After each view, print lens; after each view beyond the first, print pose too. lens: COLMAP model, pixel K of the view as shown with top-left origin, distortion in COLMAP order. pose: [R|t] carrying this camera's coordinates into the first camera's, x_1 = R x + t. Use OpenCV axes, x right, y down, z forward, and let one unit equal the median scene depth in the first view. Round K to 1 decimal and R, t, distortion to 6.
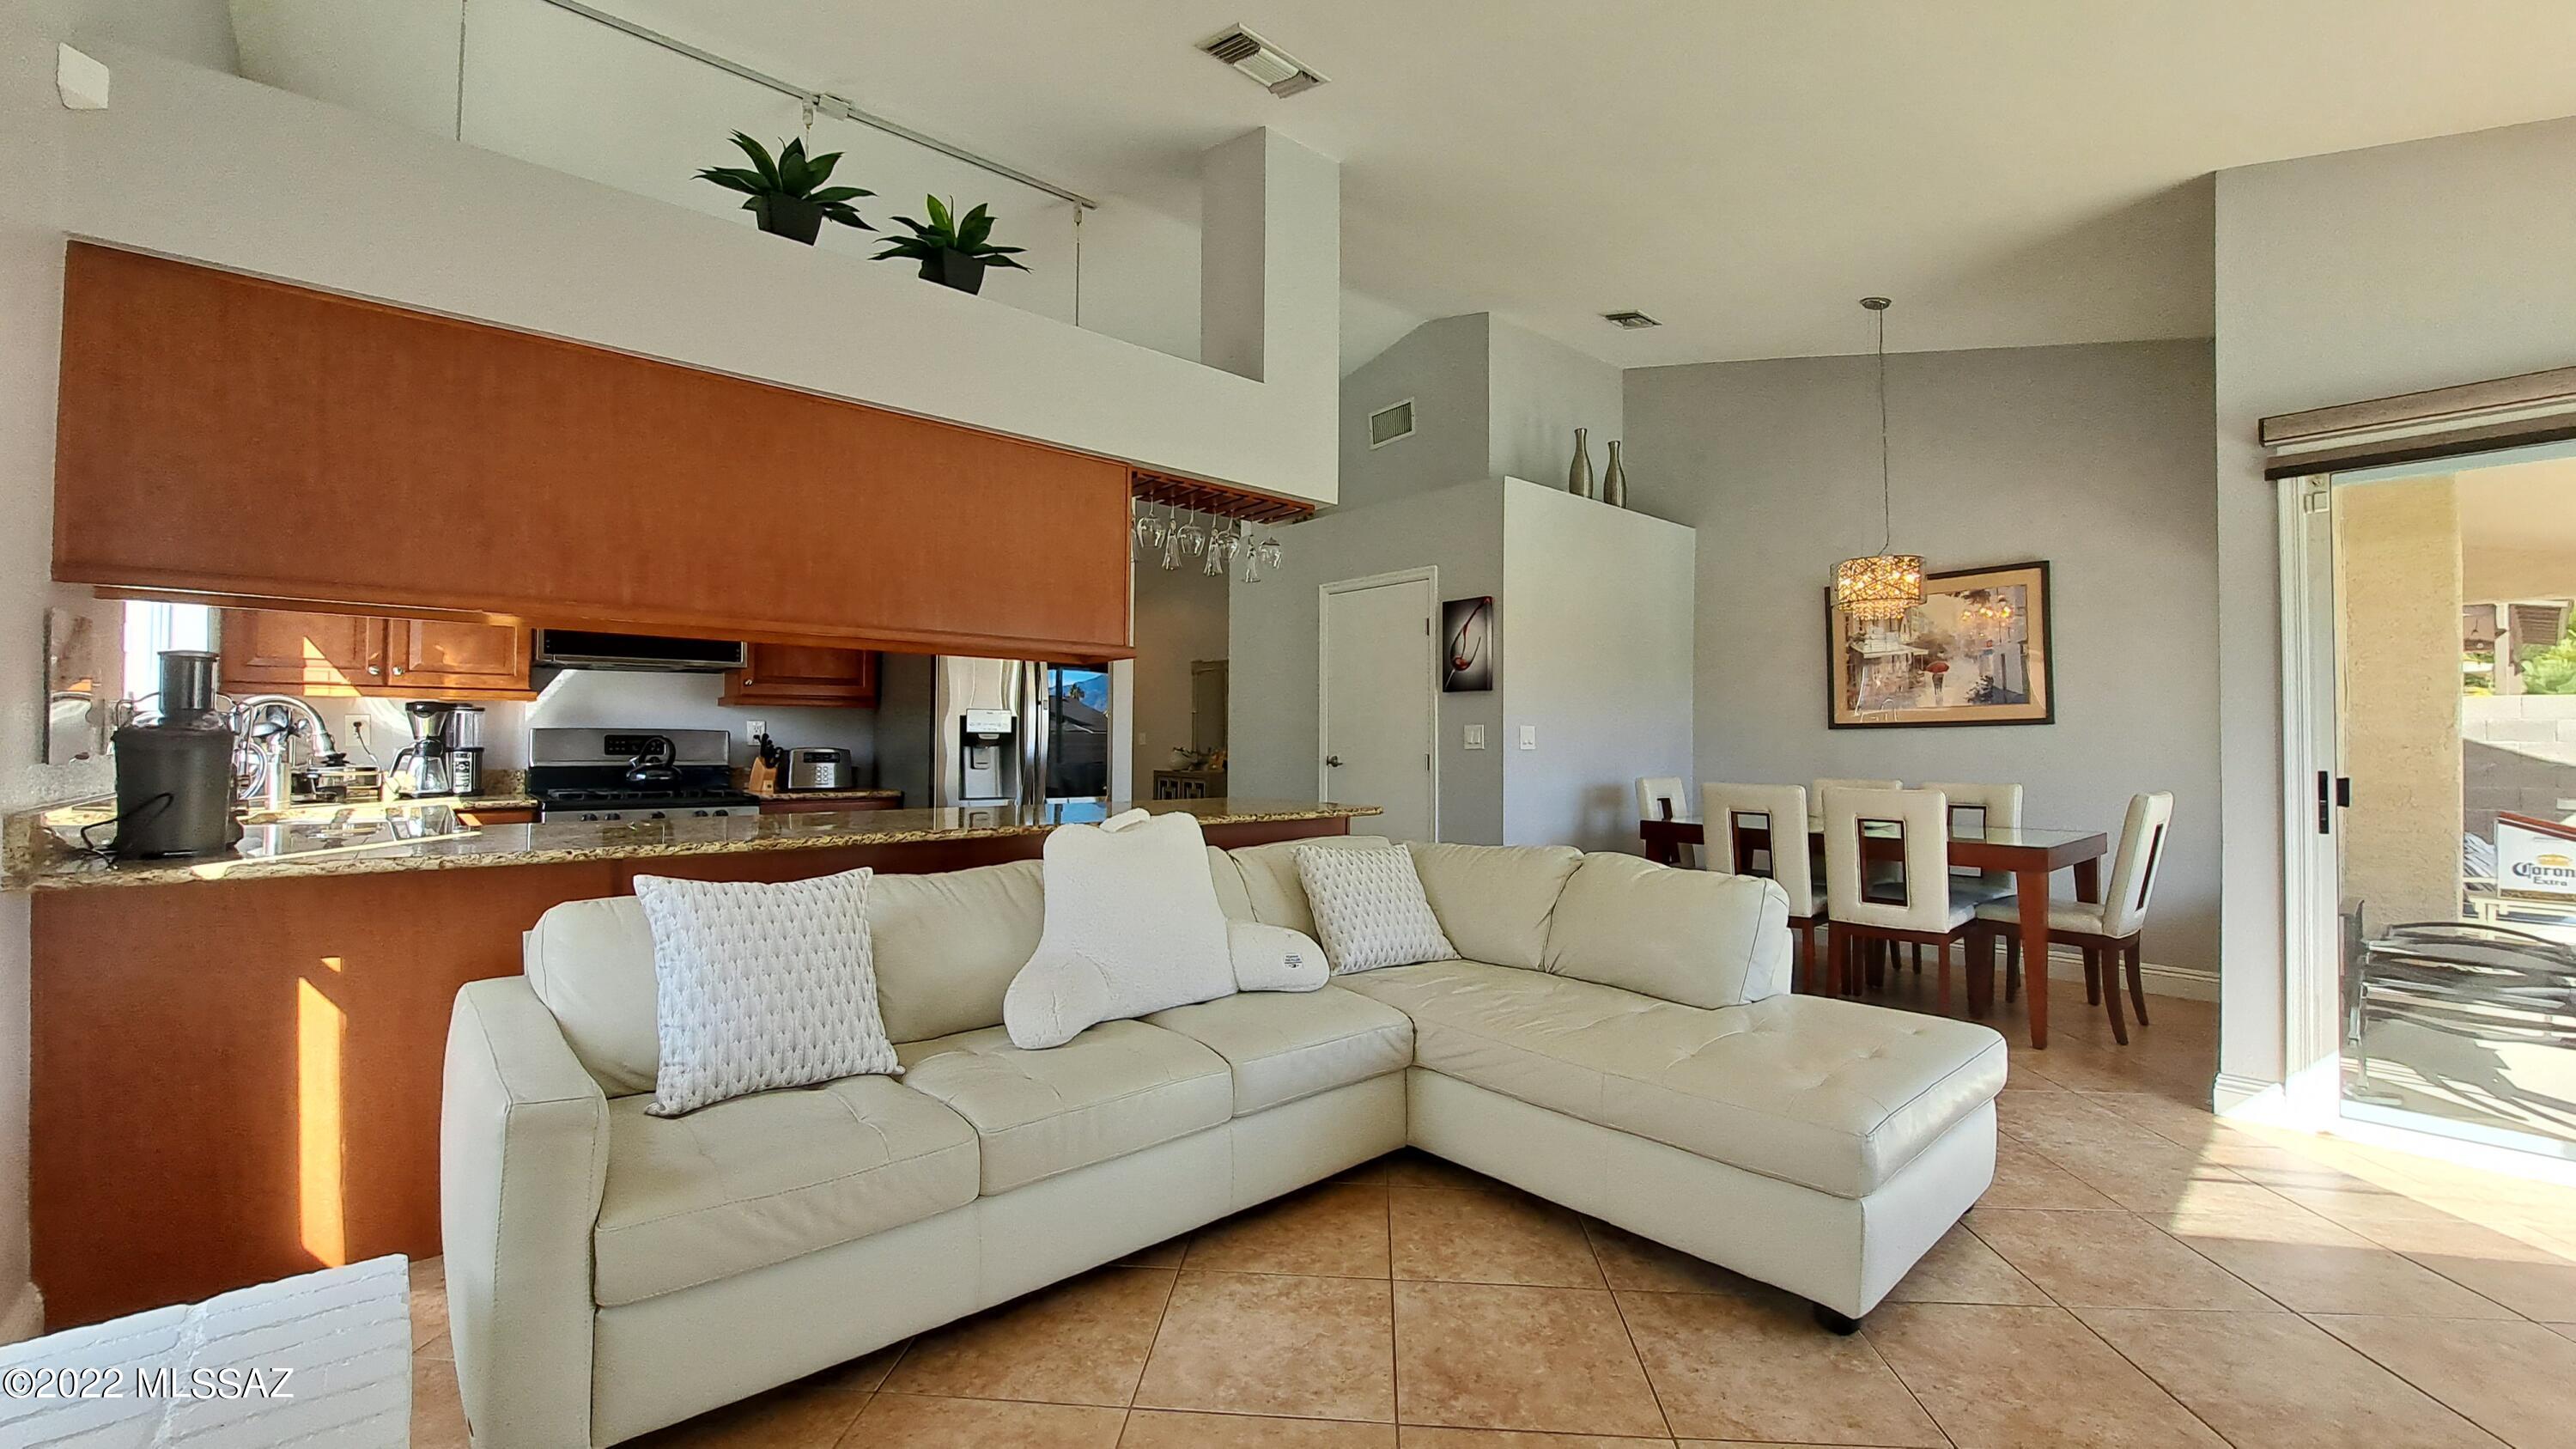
lens RADIAL K [[1024.1, 0, 1292.4], [0, 1024.1, 717.7], [0, 0, 1]] dist [-0.010574, -0.004356]
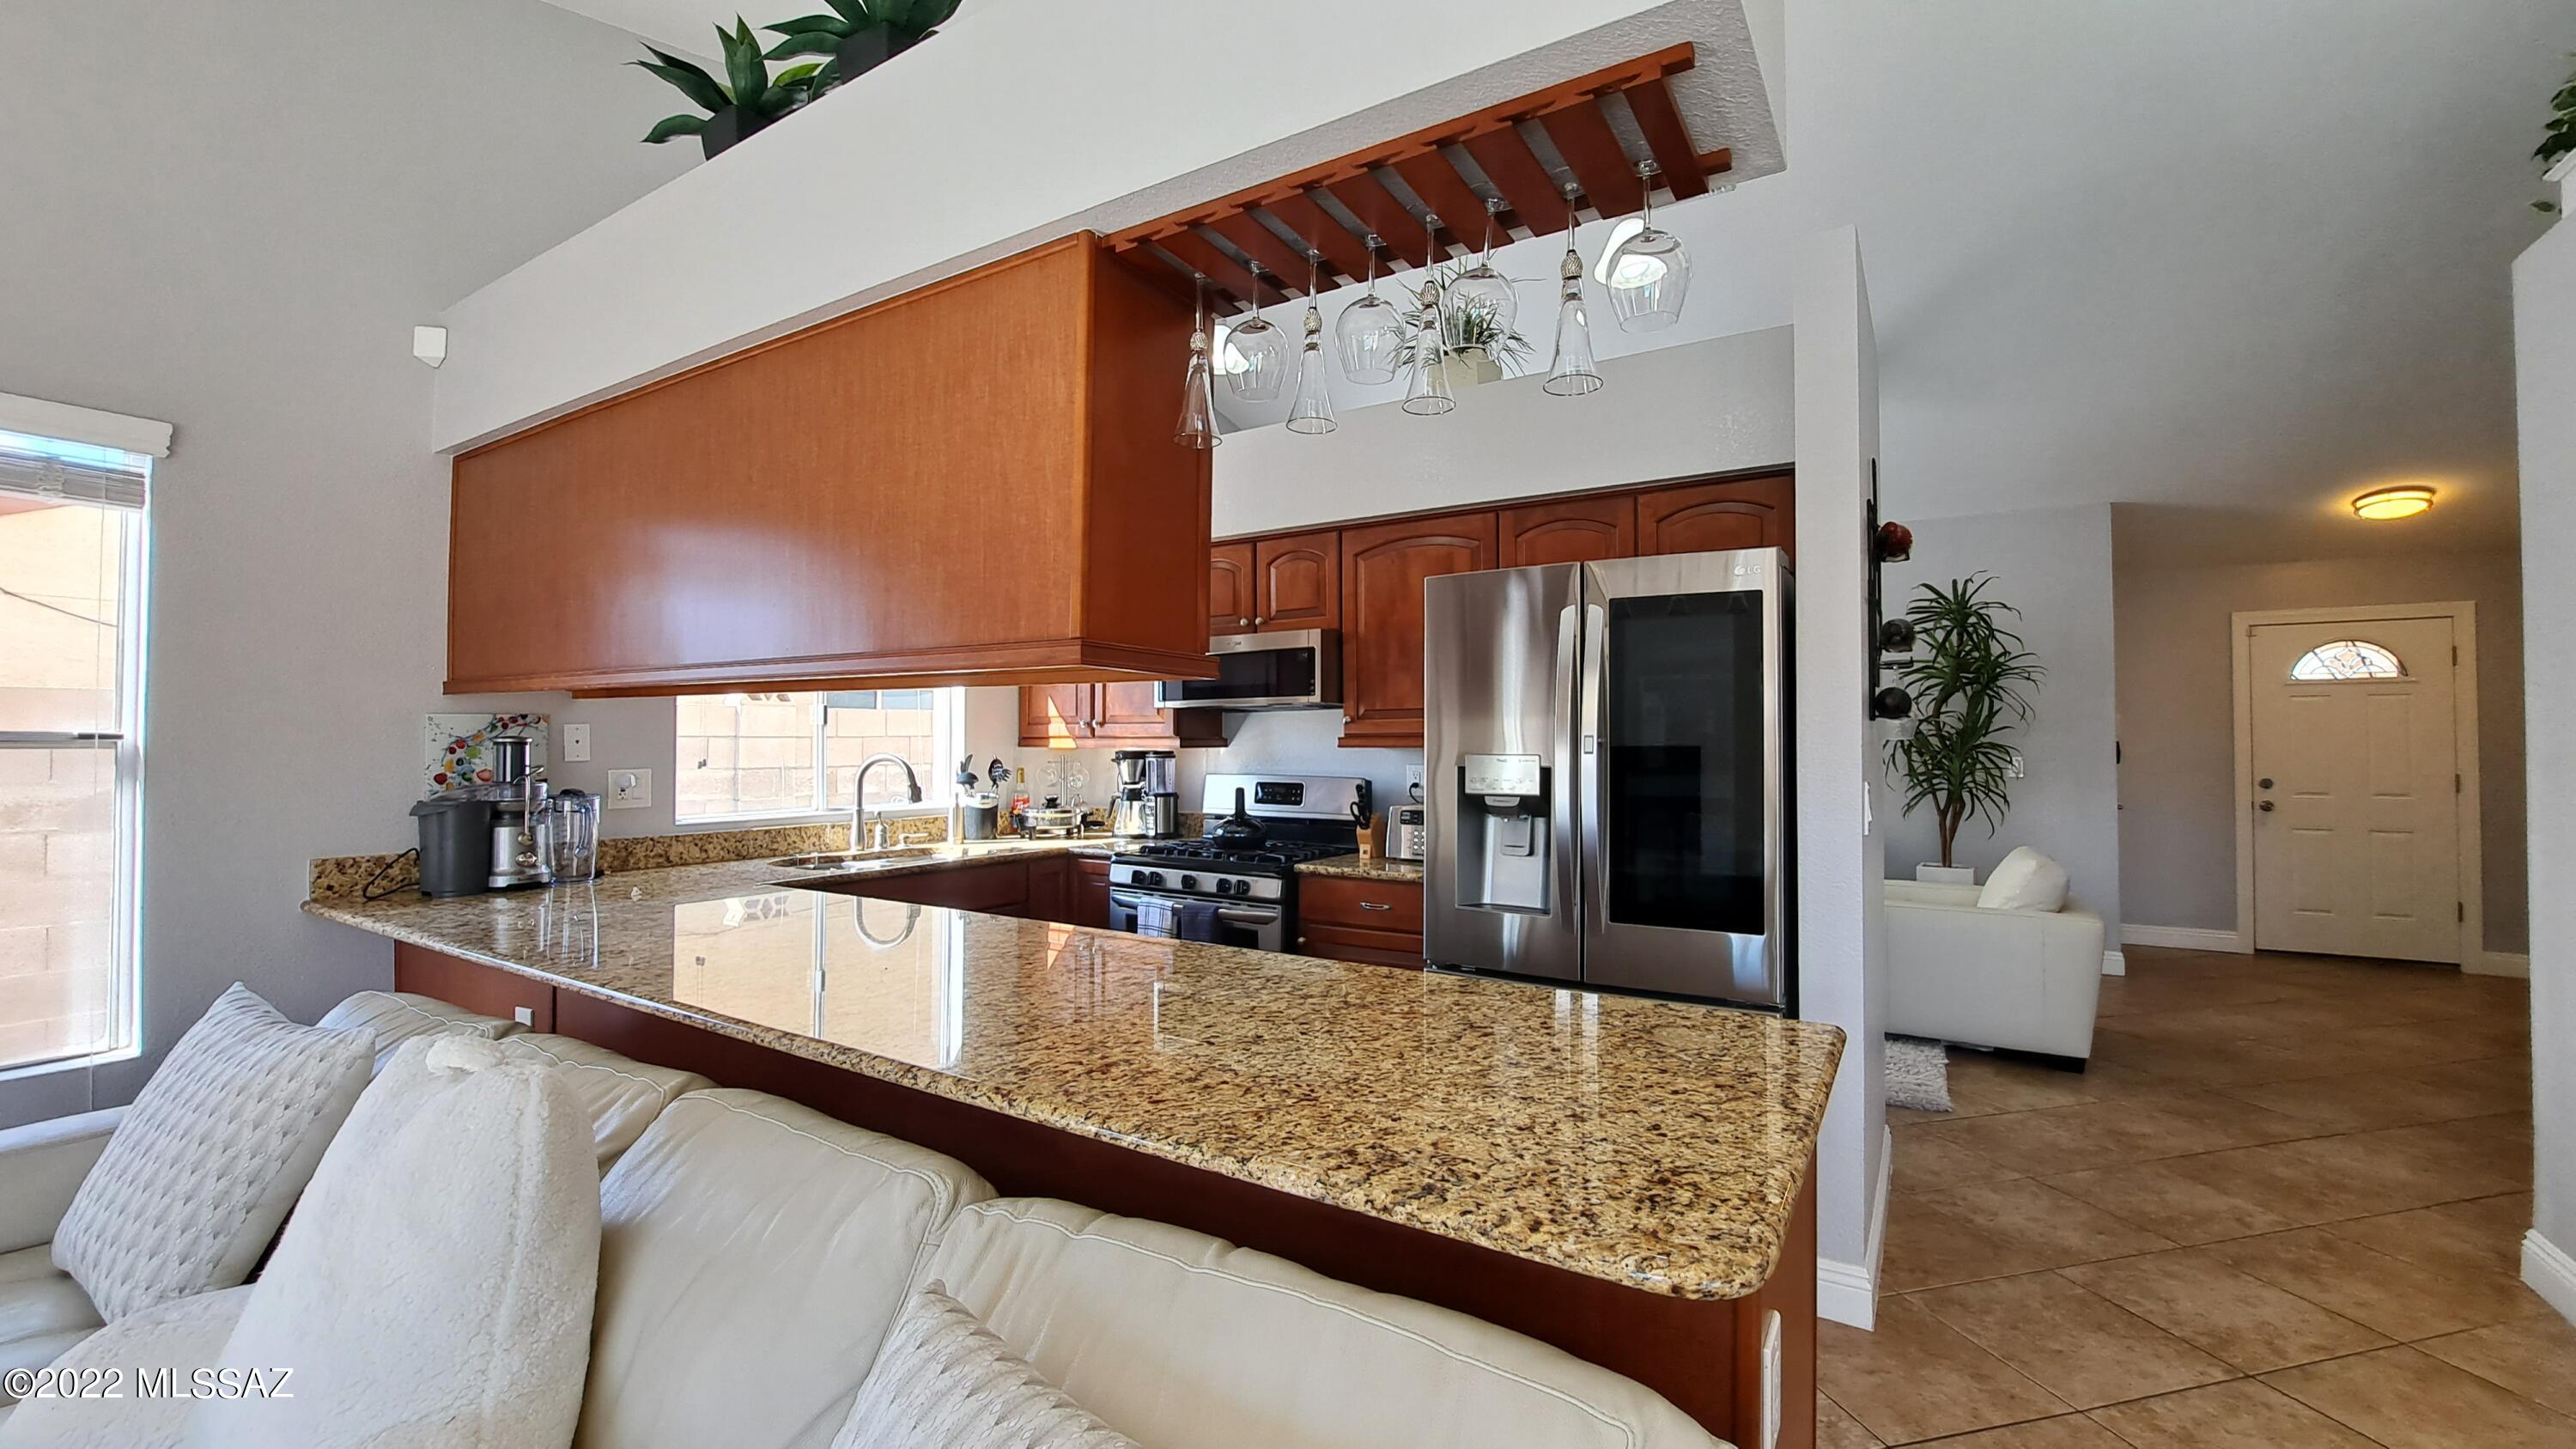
lens RADIAL K [[1024.1, 0, 1292.4], [0, 1024.1, 717.7], [0, 0, 1]] dist [-0.010574, -0.004356]
pose [[0.292189, -0.028938, -0.955923, 0.200415], [0.021156, 0.999493, -0.023790, -0.015990], [0.956126, -0.013272, 0.292653, 0.660463]]
